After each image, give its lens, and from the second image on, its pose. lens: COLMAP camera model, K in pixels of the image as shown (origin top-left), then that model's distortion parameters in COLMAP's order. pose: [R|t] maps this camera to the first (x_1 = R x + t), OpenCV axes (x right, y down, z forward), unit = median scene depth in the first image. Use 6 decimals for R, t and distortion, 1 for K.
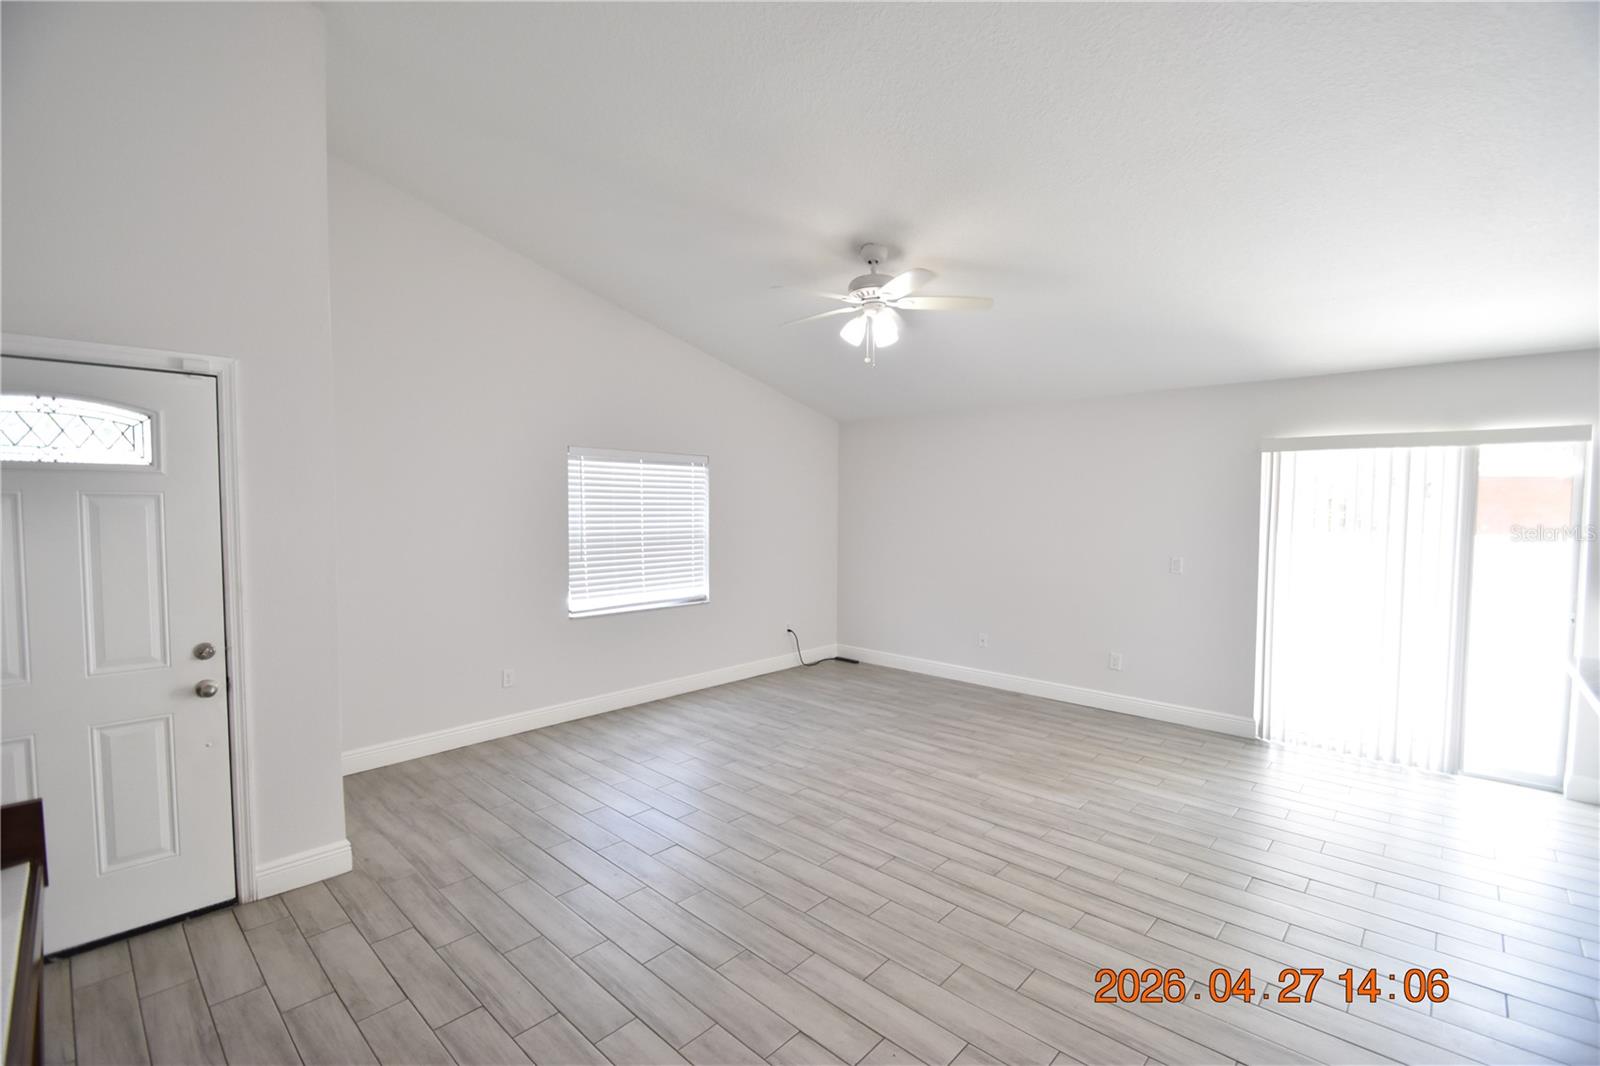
lens RADIAL K [[698.6, 0, 798.7], [0, 698.6, 540.7], [0, 0, 1]] dist [0.010200, -0.014203]
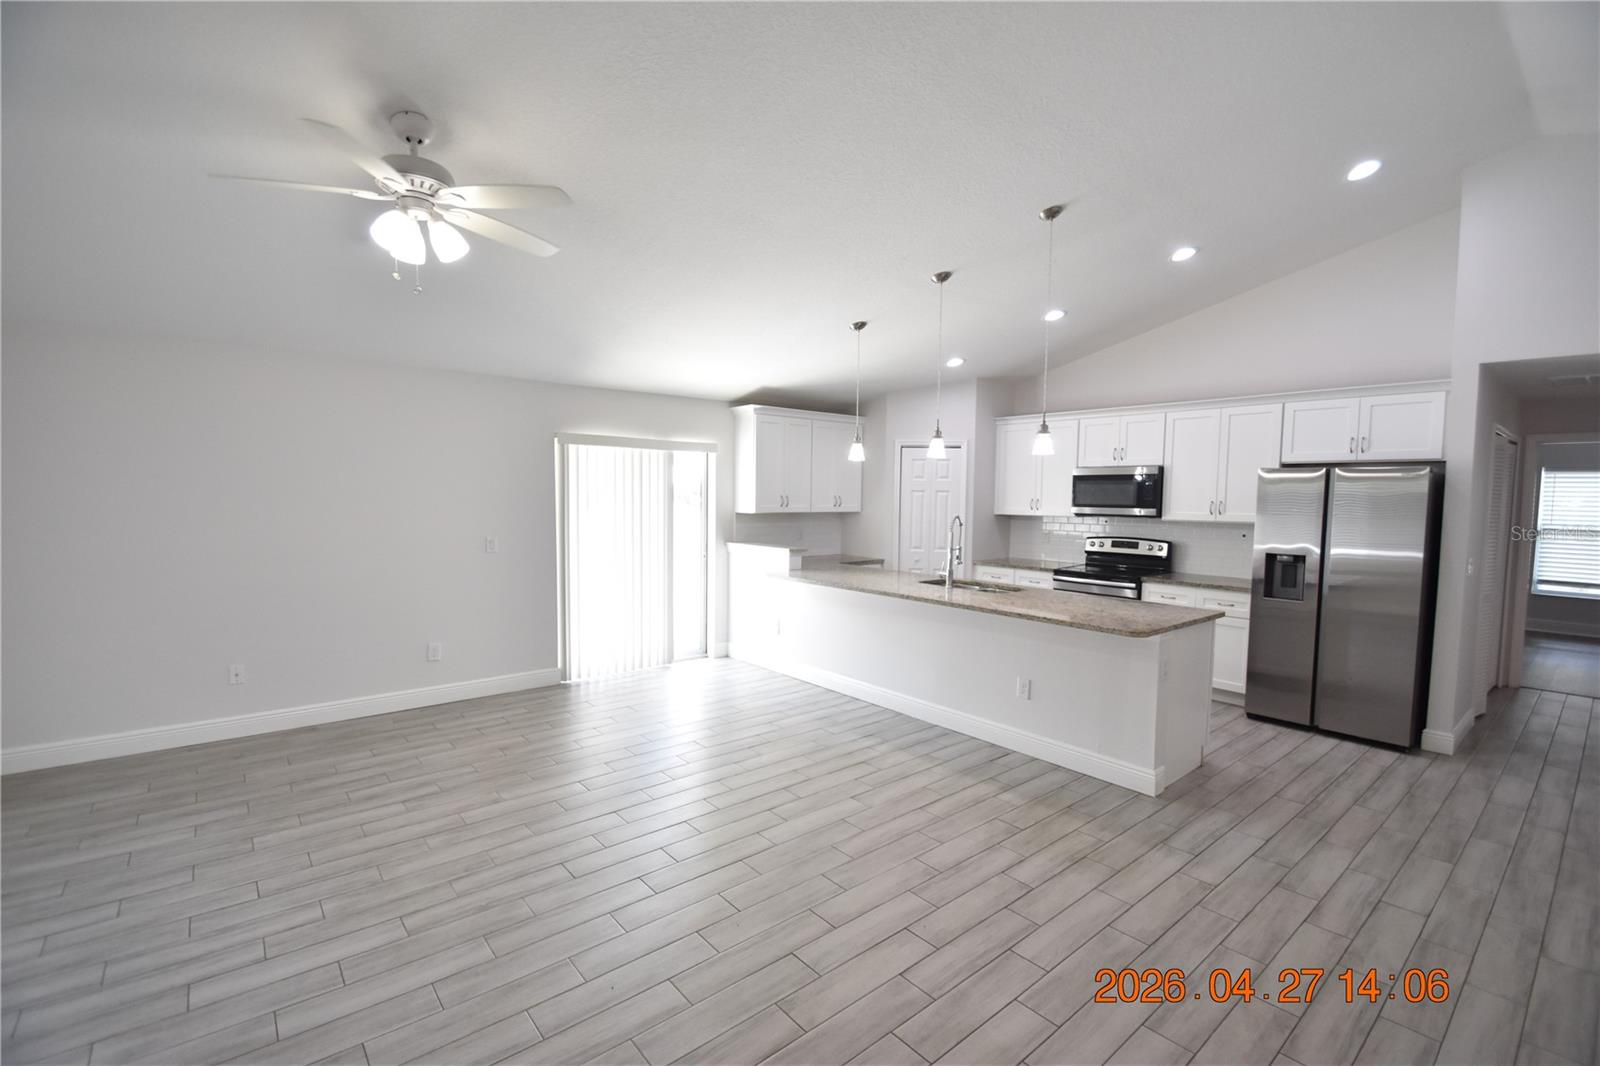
lens RADIAL K [[698.6, 0, 799.2], [0, 698.6, 537.8], [0, 0, 1]] dist [0.010200, -0.014203]
pose [[0.125120, -0.066222, 0.989929, -0.537589], [0.038241, 0.997350, 0.061885, -0.027161], [-0.991404, 0.030112, 0.127321, 0.507967]]
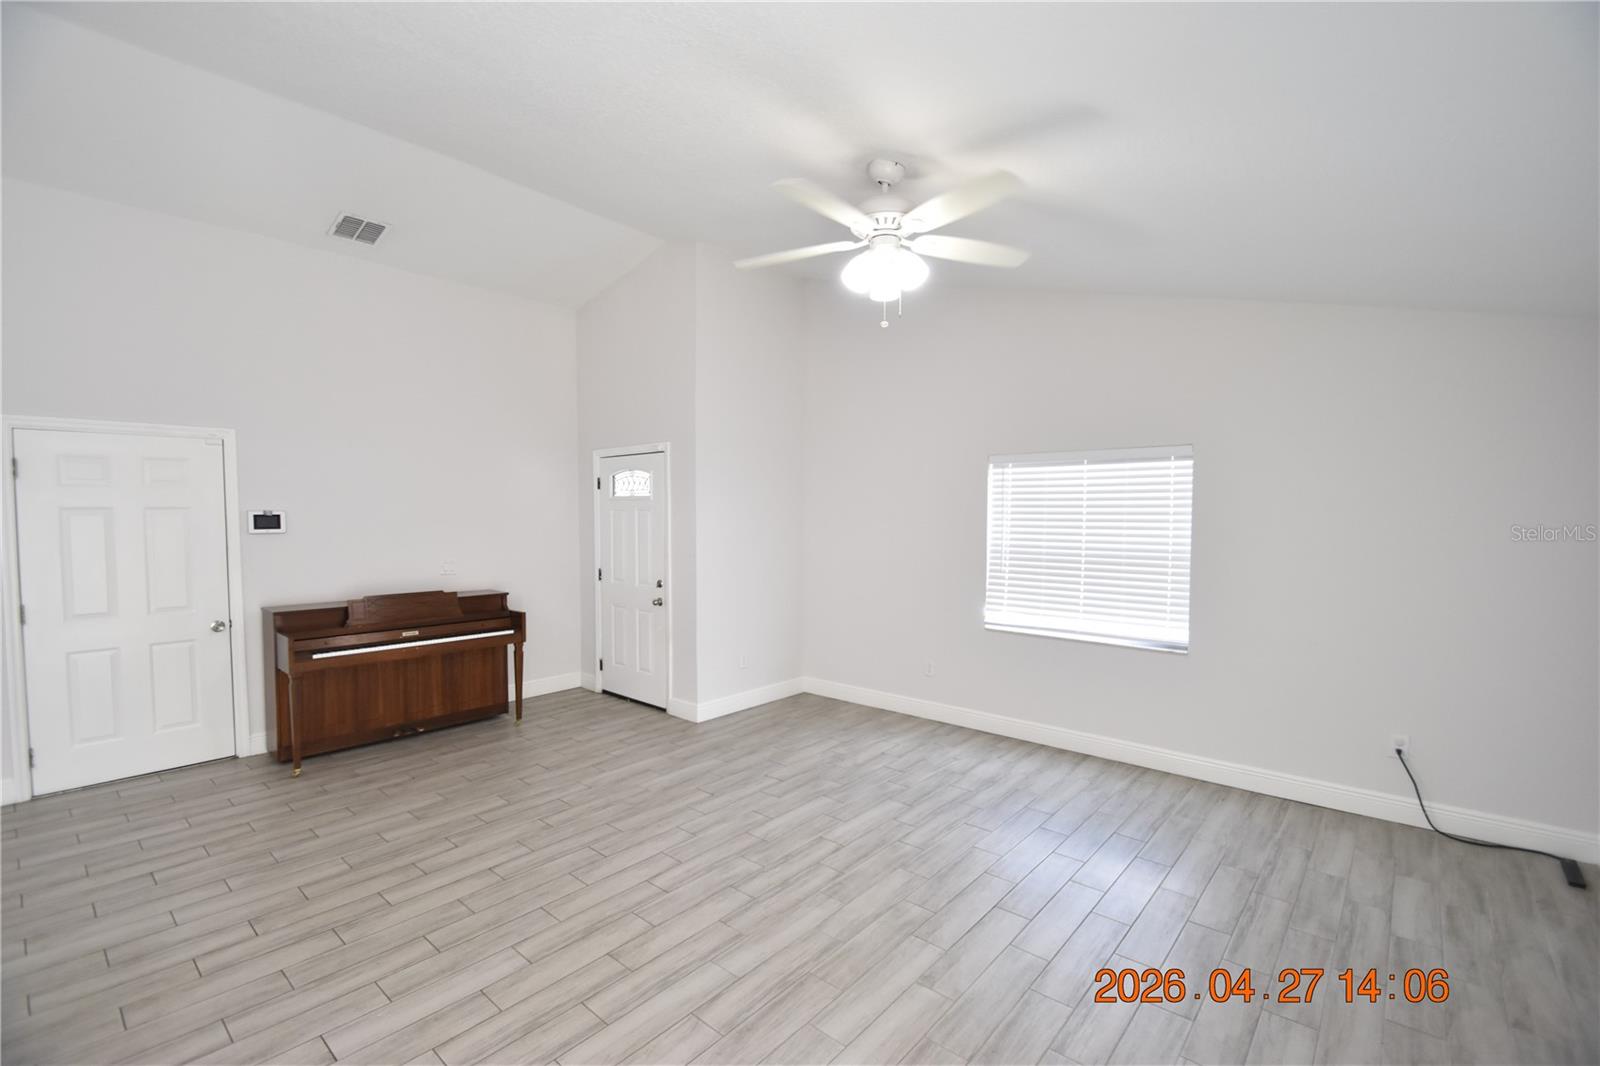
lens RADIAL K [[698.6, 0, 800.8], [0, 698.6, 545.6], [0, 0, 1]] dist [0.010200, -0.014203]
pose [[0.037722, 0.040858, -0.998453, 0.801573], [-0.053455, 0.997816, 0.038813, -0.038469], [0.997858, 0.051908, 0.039824, 0.850839]]
